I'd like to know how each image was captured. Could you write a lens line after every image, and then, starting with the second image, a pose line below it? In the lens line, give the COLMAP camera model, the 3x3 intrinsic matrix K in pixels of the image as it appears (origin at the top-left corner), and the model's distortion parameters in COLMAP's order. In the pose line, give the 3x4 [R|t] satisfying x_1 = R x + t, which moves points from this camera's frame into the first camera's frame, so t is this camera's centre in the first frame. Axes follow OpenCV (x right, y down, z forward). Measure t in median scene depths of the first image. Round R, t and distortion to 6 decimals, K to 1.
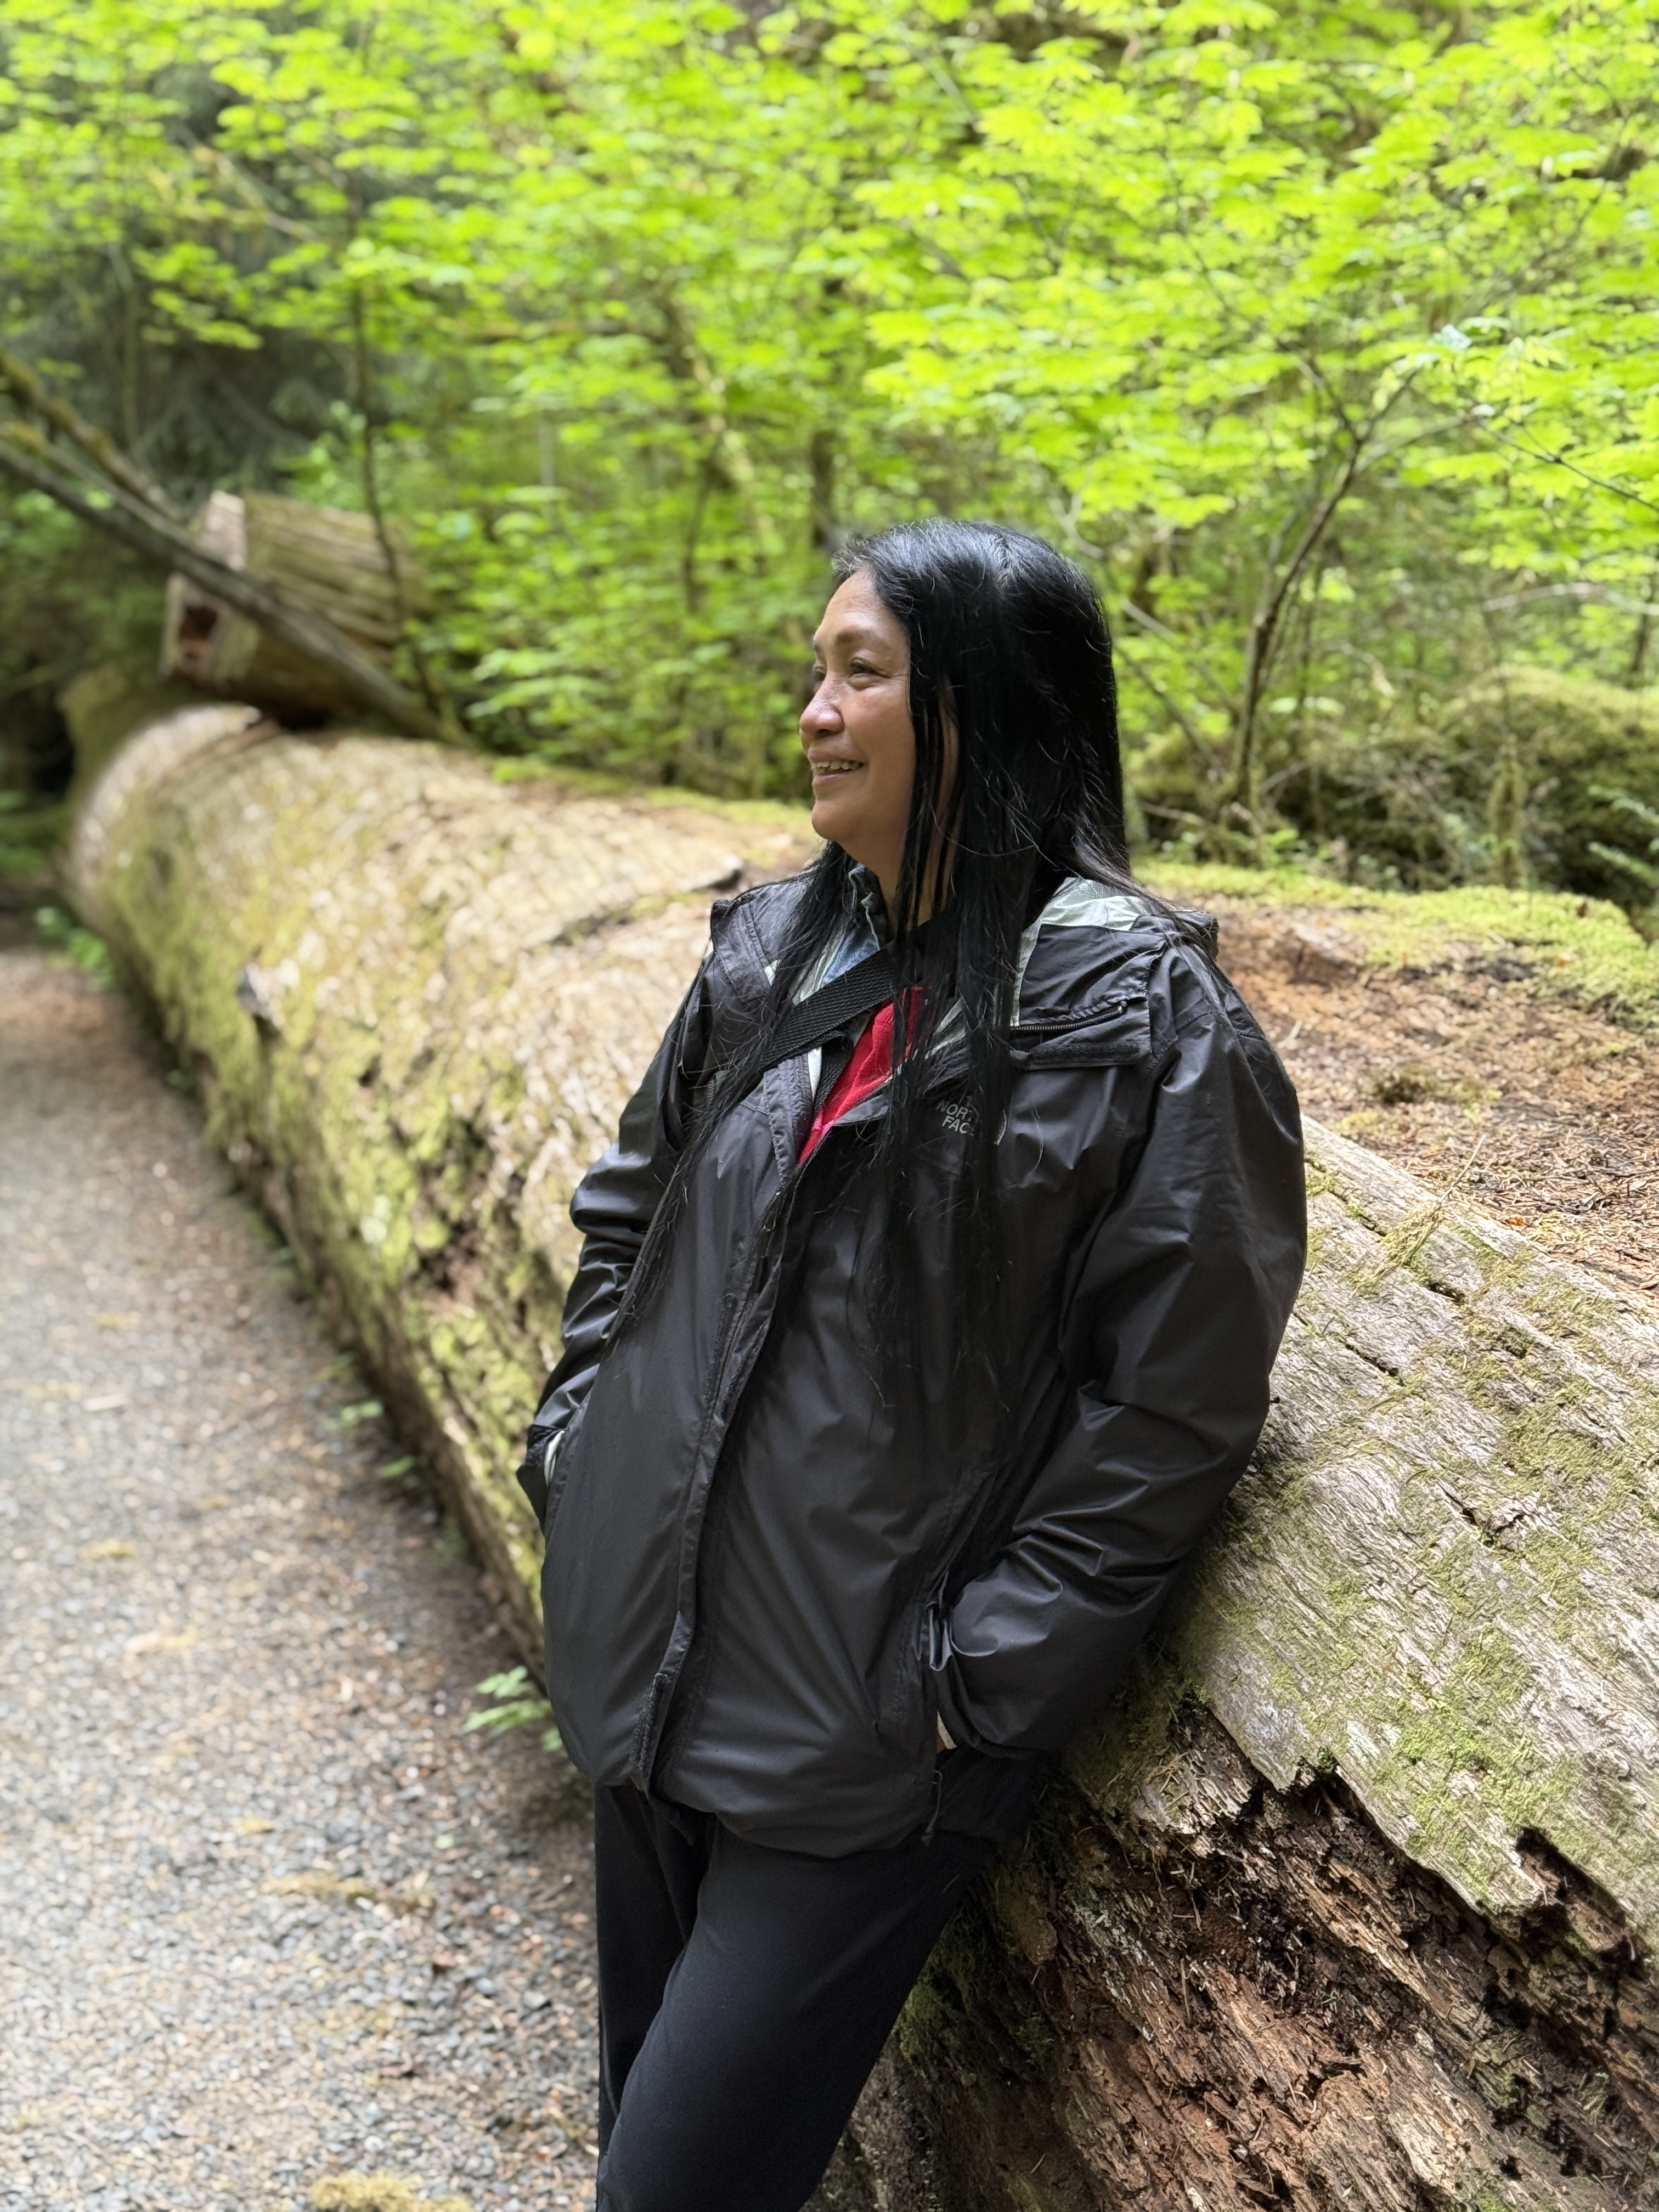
lens RADIAL K [[3046.6, 0, 825.0], [0, 3046.6, 1097.5], [0, 0, 1]] dist [0.253411, -0.564703]
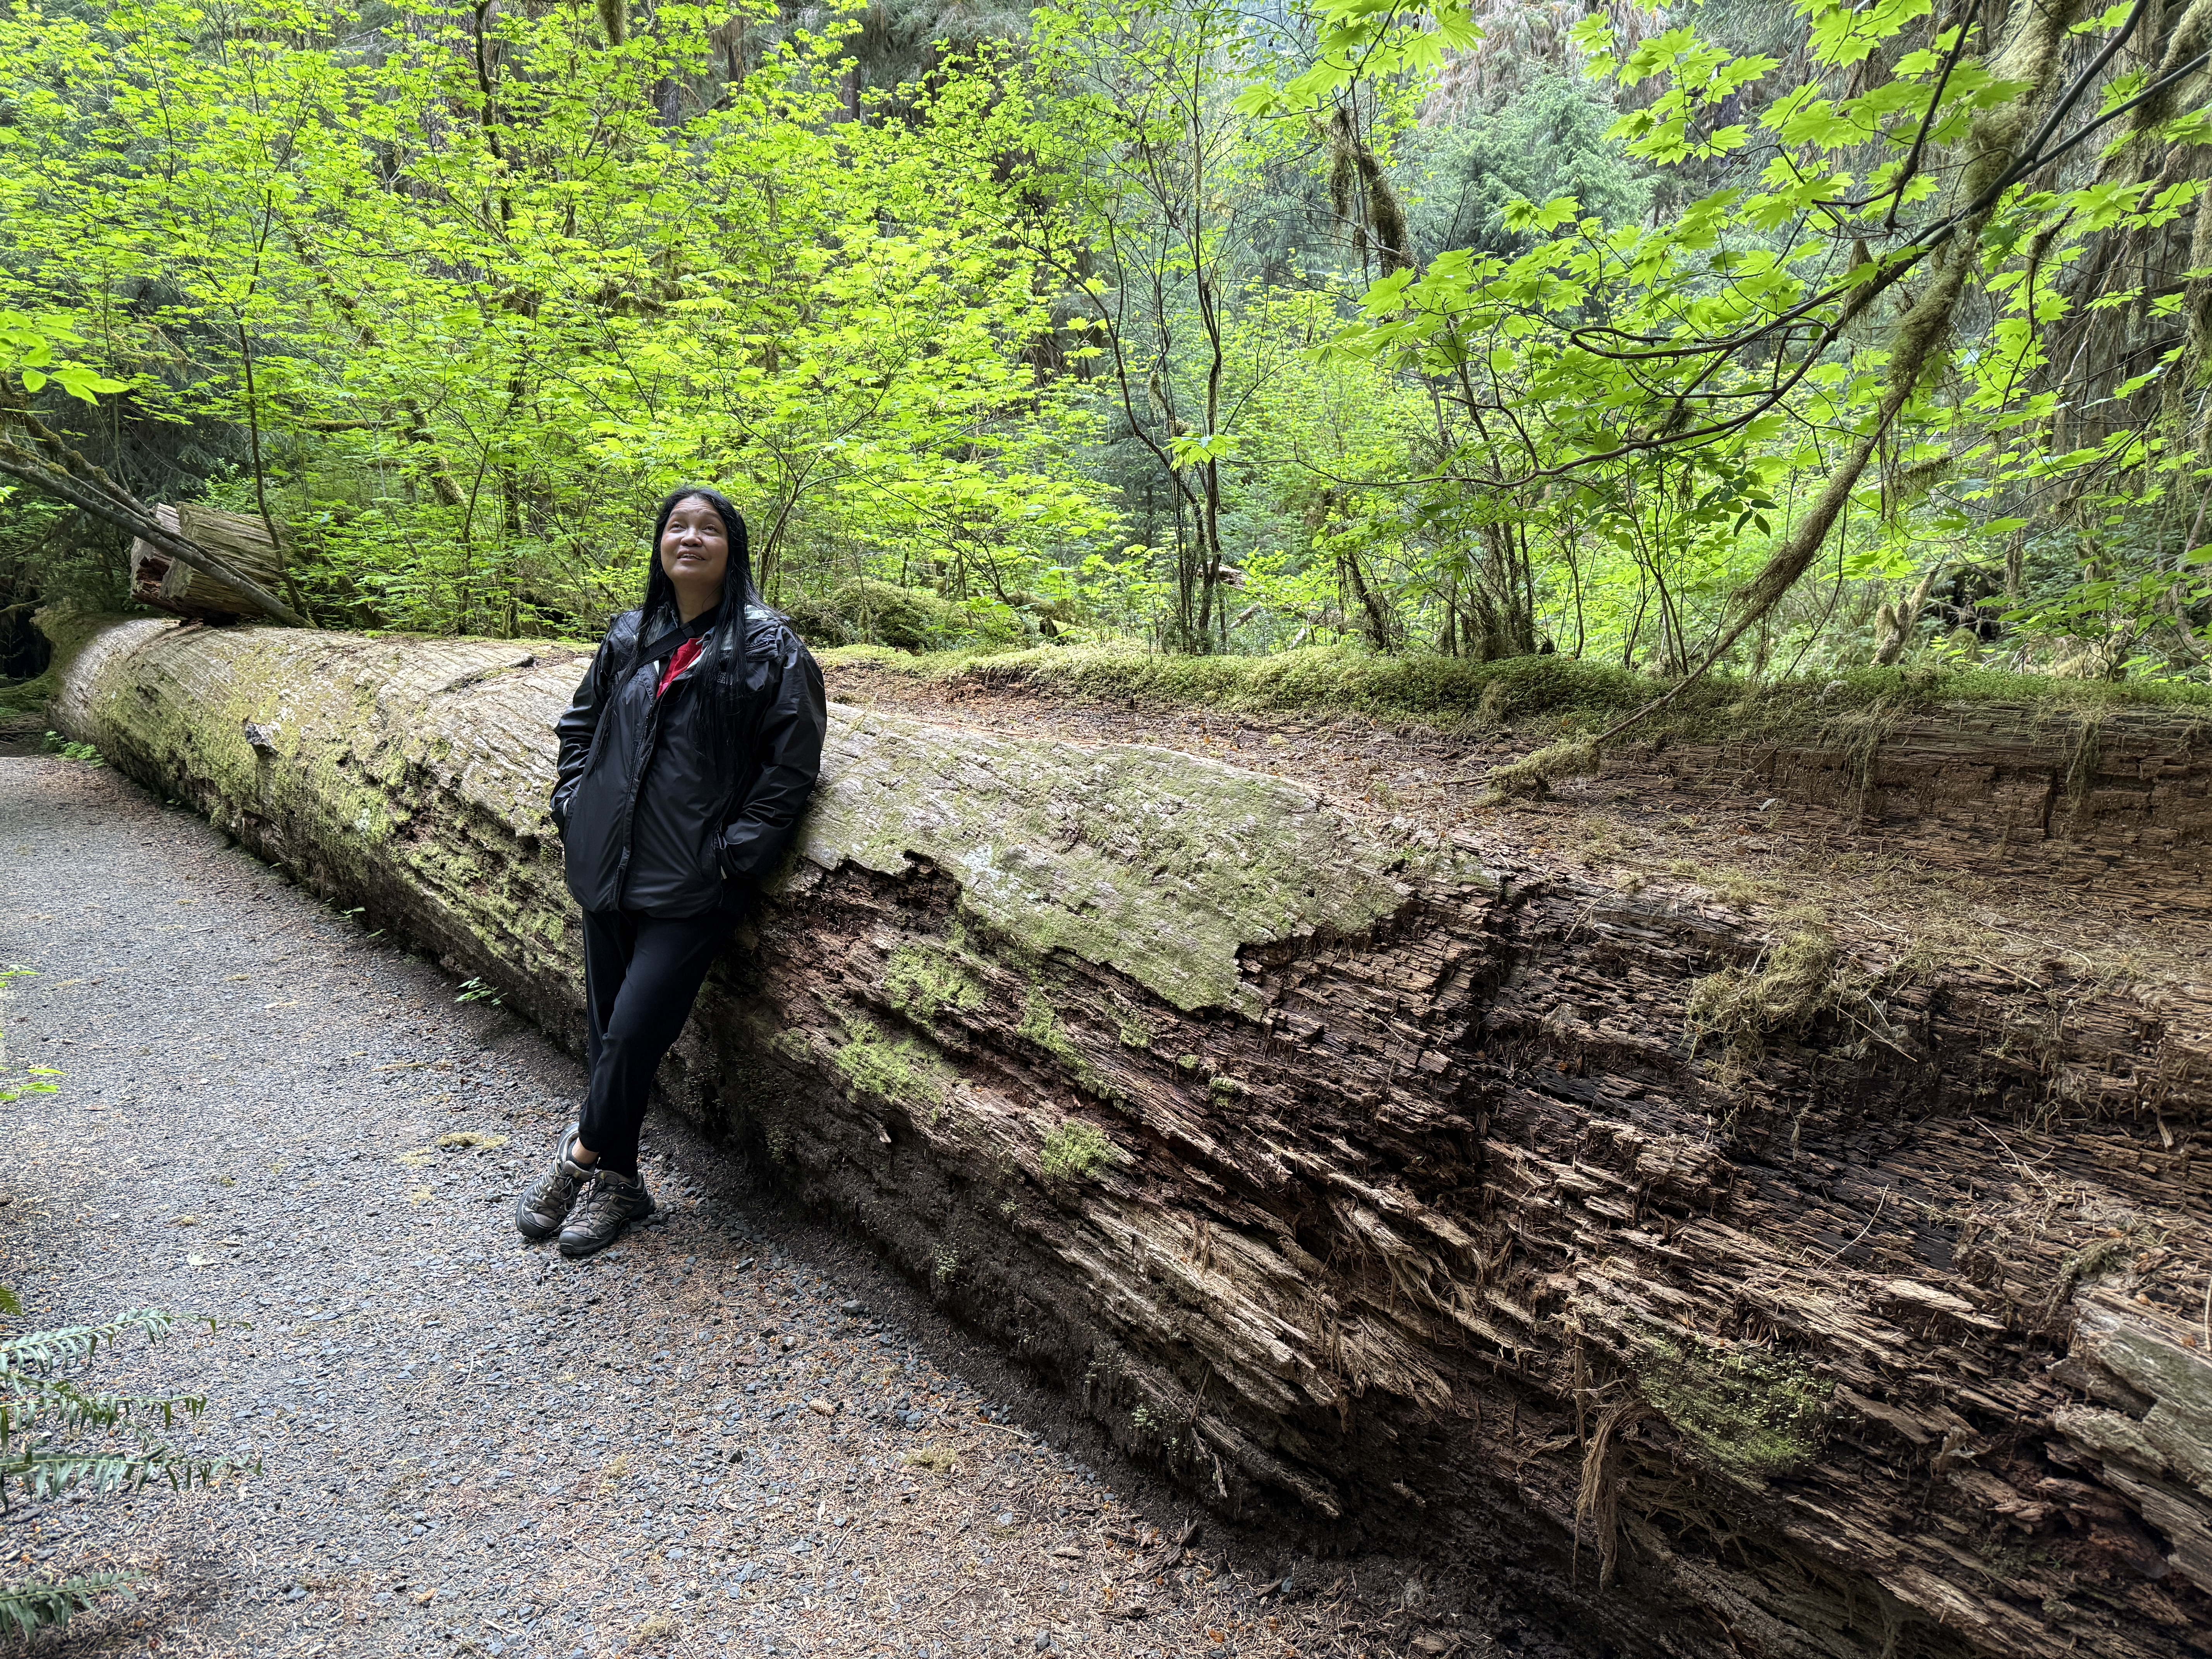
lens RADIAL K [[1441.4, 0, 1106.0], [0, 1441.4, 829.5], [0, 0, 1]] dist [0.093621, -0.112167]
pose [[0.922816, -0.054654, 0.381344, -0.076107], [0.050250, 0.998505, 0.021506, 0.070997], [-0.381949, -0.000683, 0.924183, -0.244911]]
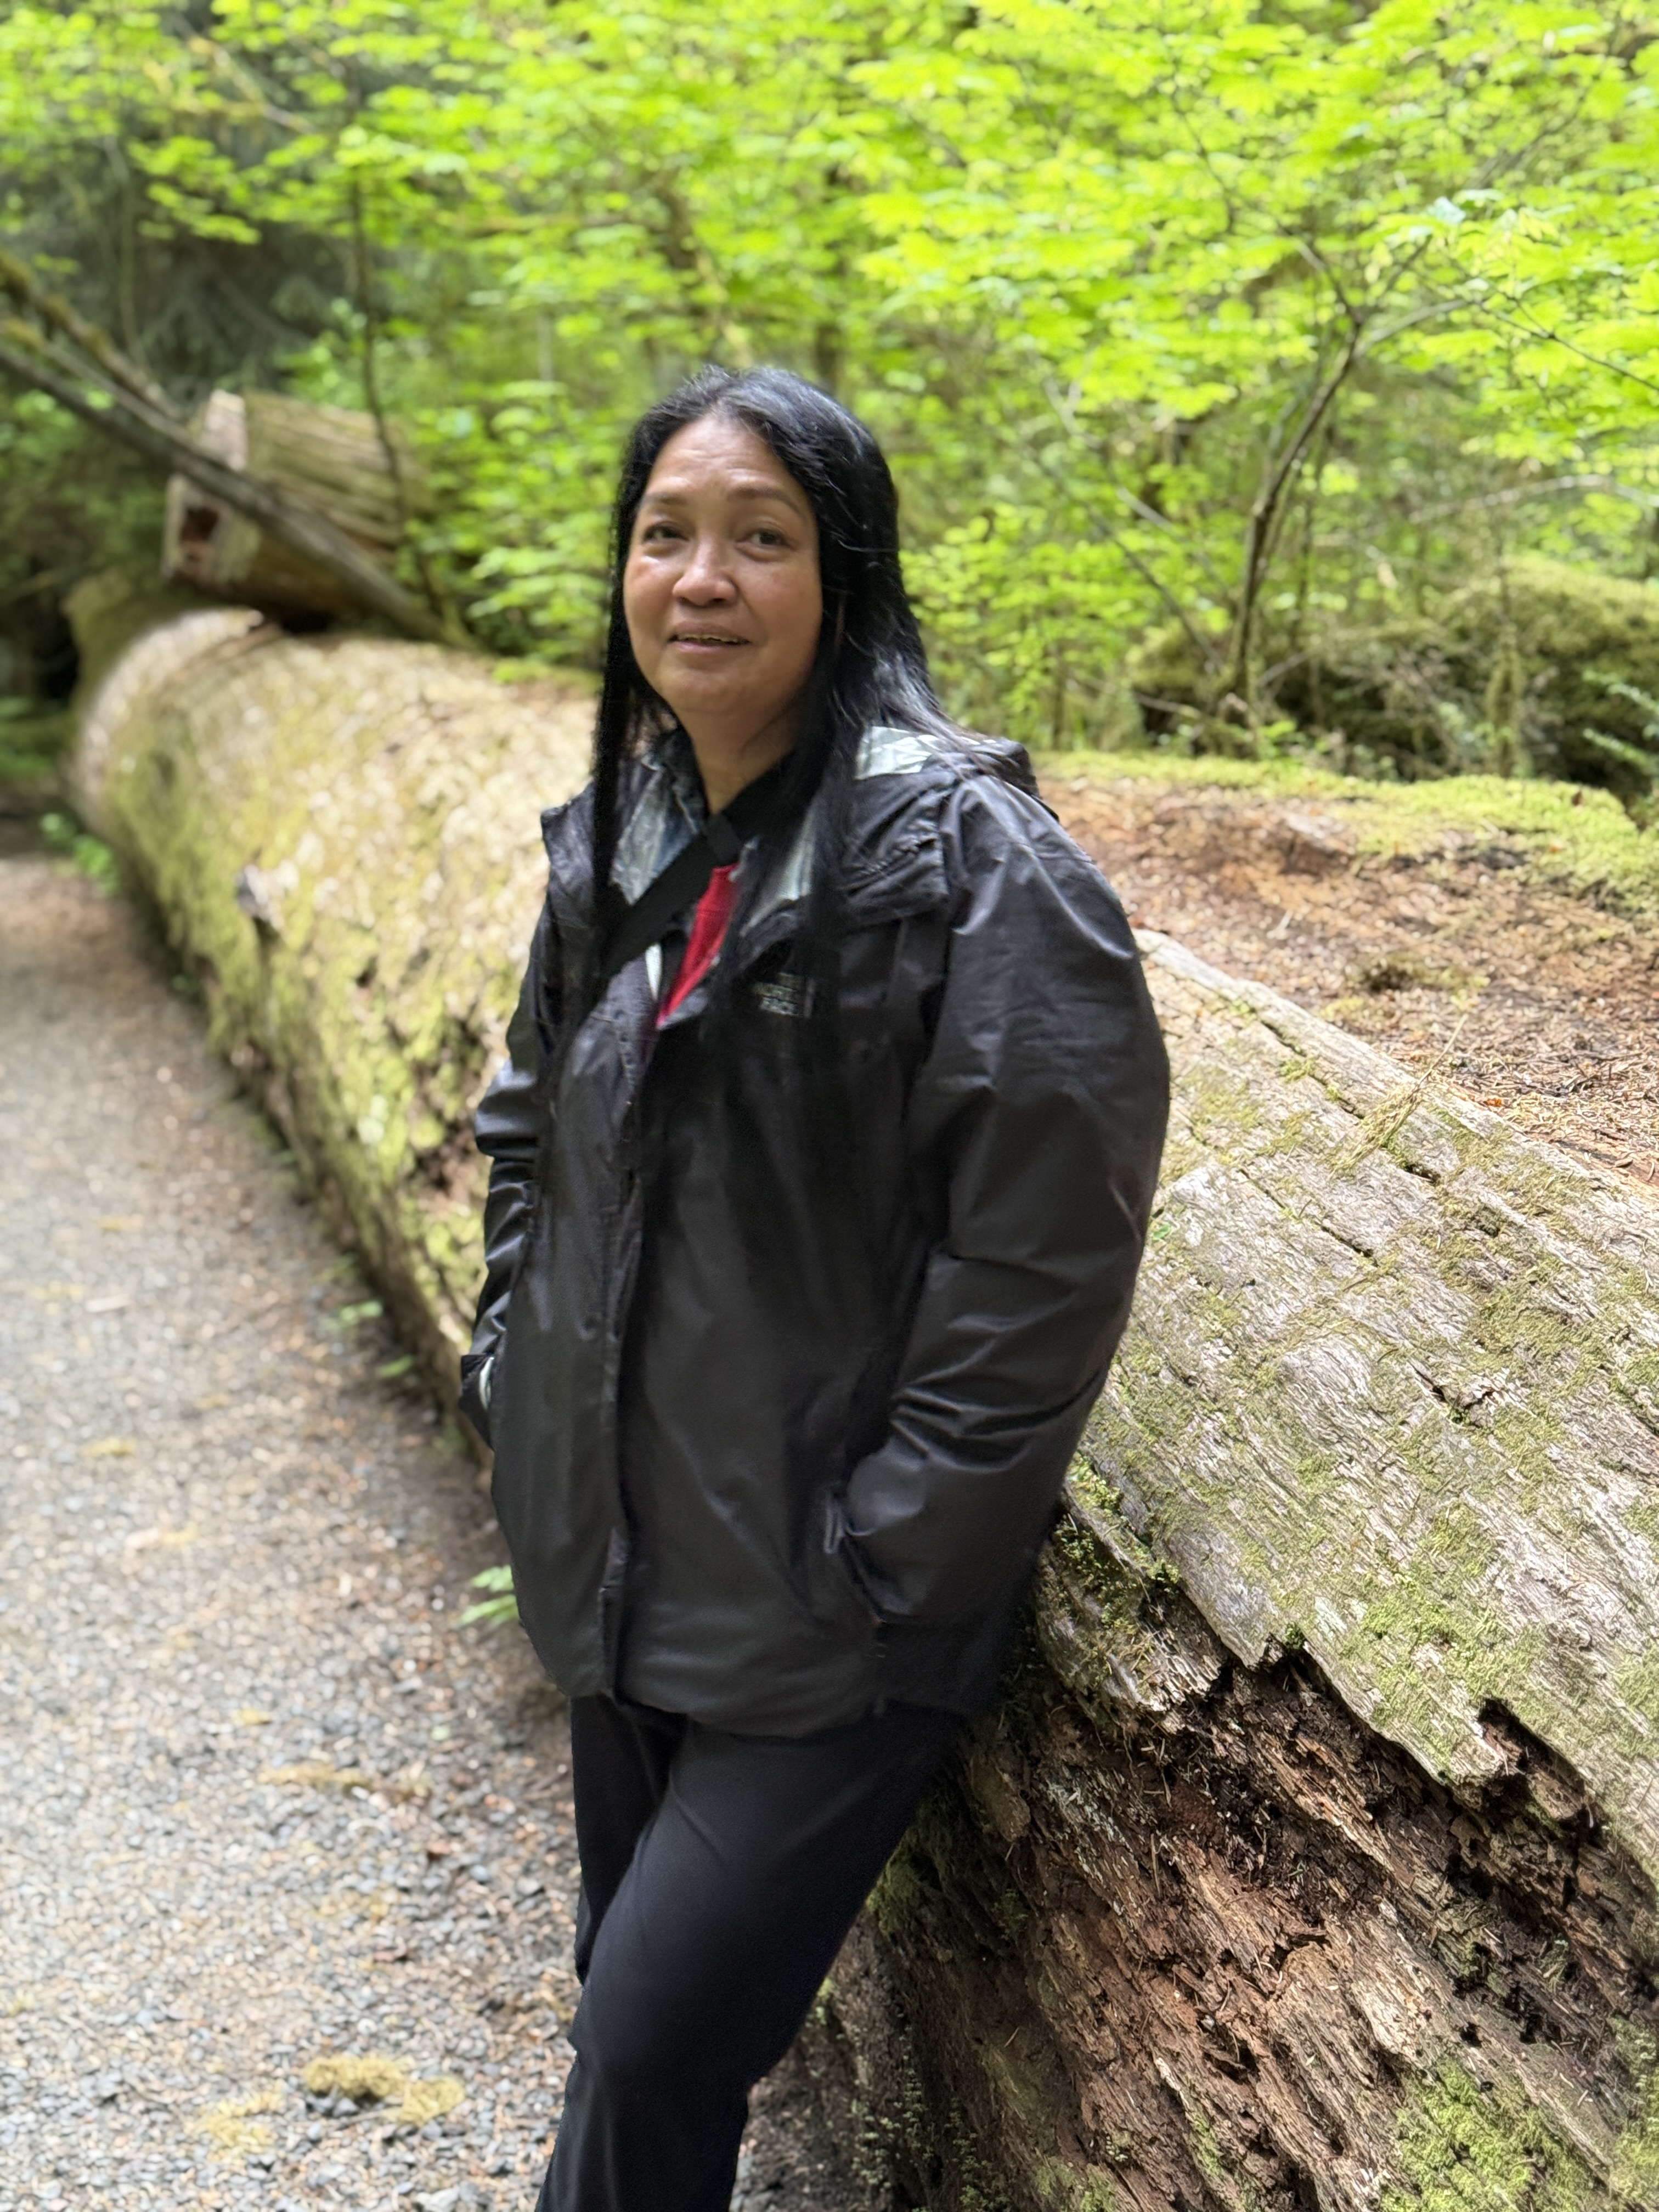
lens RADIAL K [[3049.4, 0, 829.5], [0, 3049.4, 1106.0], [0, 0, 1]] dist [0.249550, -0.558473]
pose [[0.999996, -0.001896, -0.002279, 0.006135], [0.001969, 0.999466, 0.032624, 0.004253], [0.002216, -0.032628, 0.999465, 0.003284]]
